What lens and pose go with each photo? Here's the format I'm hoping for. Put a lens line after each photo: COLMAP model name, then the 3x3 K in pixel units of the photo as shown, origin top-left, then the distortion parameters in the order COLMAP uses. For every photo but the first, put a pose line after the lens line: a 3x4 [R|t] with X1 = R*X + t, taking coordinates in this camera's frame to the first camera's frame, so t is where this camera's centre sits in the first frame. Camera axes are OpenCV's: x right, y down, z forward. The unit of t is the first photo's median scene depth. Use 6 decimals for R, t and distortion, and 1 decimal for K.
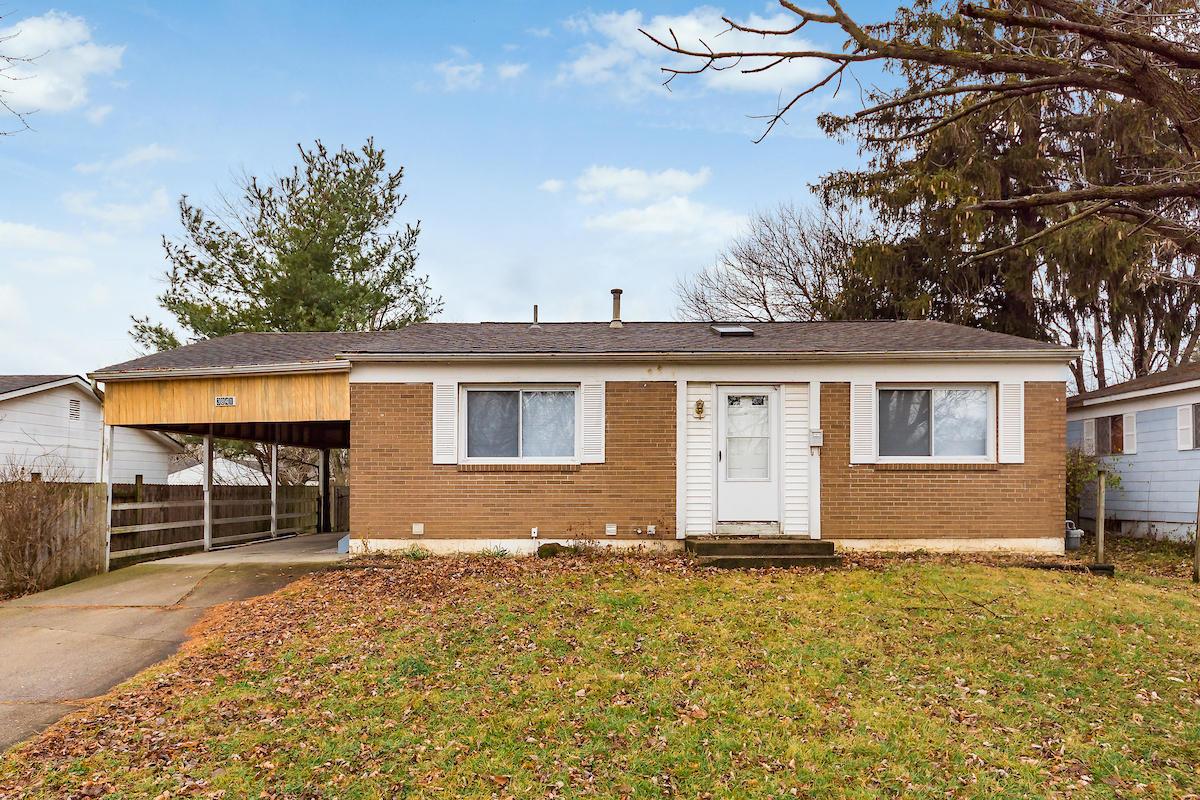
lens RADIAL K [[704.1, 0, 632.5], [0, 704.1, 445.2], [0, 0, 1]] dist [-0.004632, -0.001838]
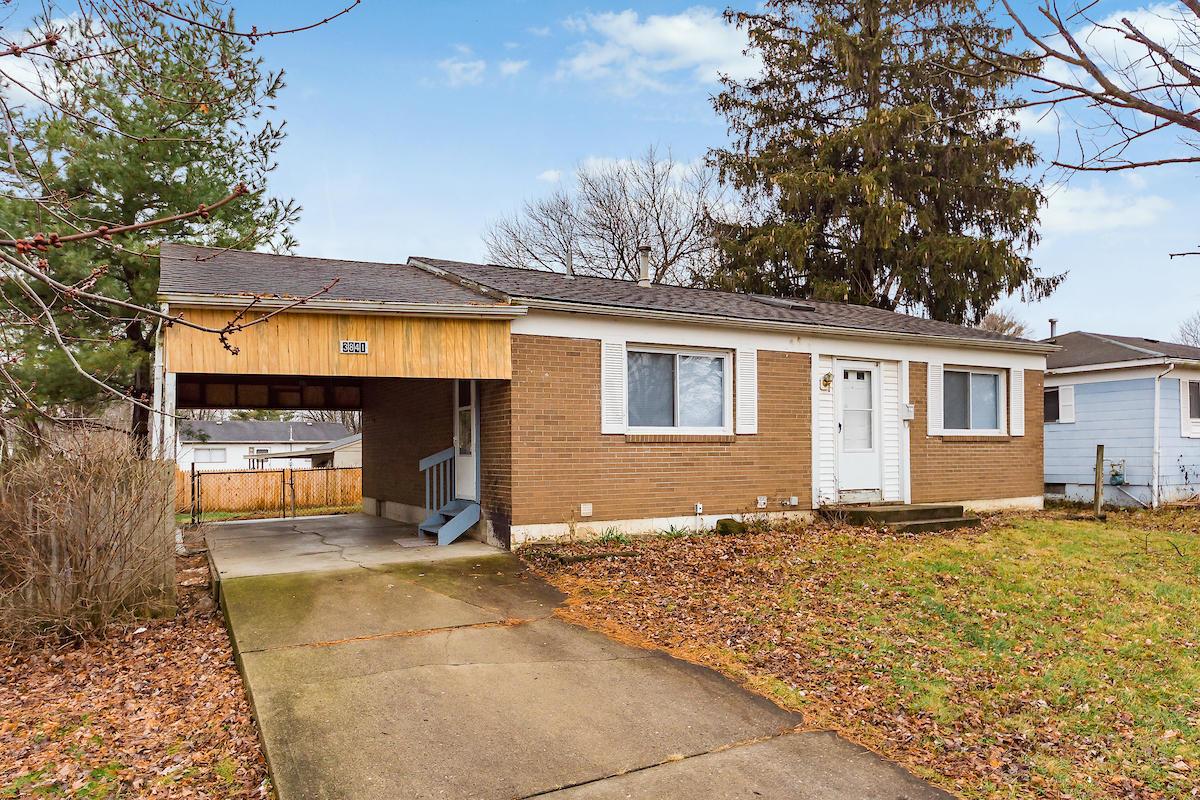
lens RADIAL K [[776.2, 0, 596.6], [0, 776.2, 406.0], [0, 0, 1]] dist [0.003888, 0.000702]
pose [[0.879755, 0.022110, 0.474914, -0.739496], [-0.018211, 0.999752, -0.012809, 0.004760], [-0.475079, 0.002620, 0.879939, 0.163499]]
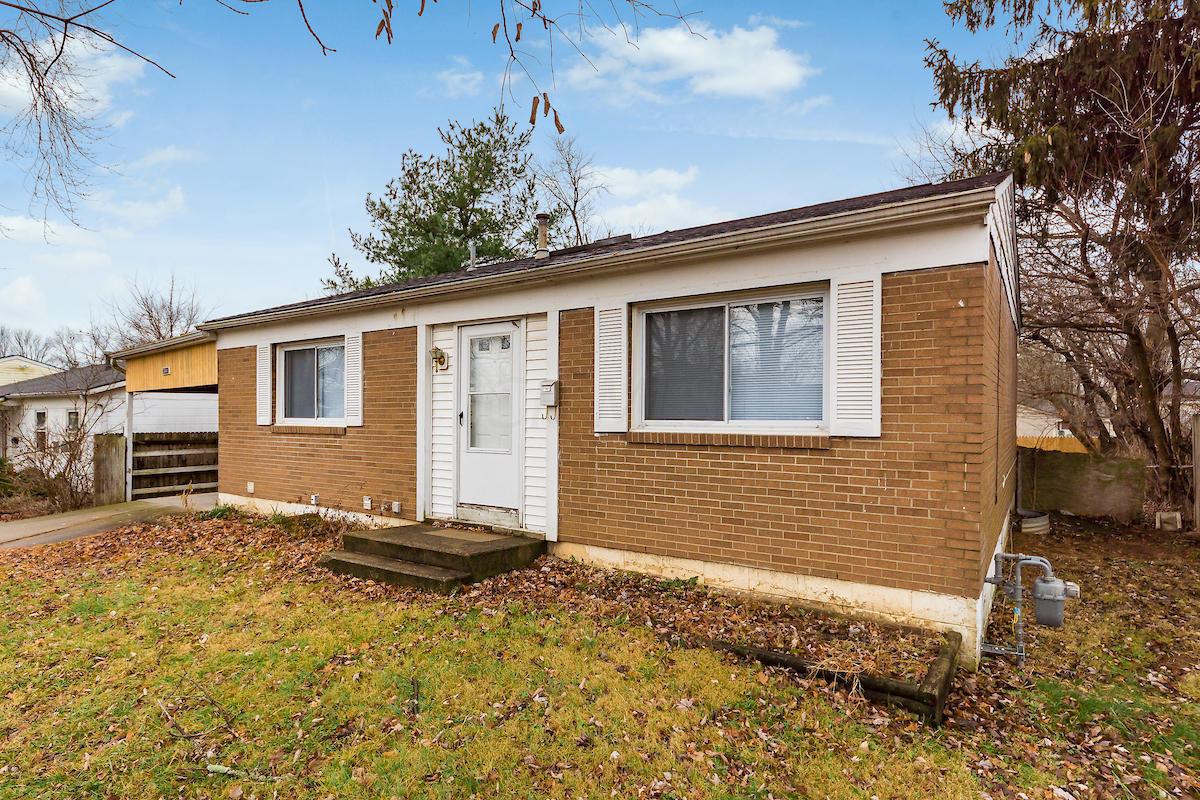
lens RADIAL K [[630.1, 0, 607.3], [0, 630.1, 422.0], [0, 0, 1]] dist [-0.003325, -0.000209]
pose [[0.831282, 0.009165, -0.555775, 0.643979], [0.003900, 0.999743, 0.022319, 0.004106], [0.555837, -0.020721, 0.831033, 0.519059]]
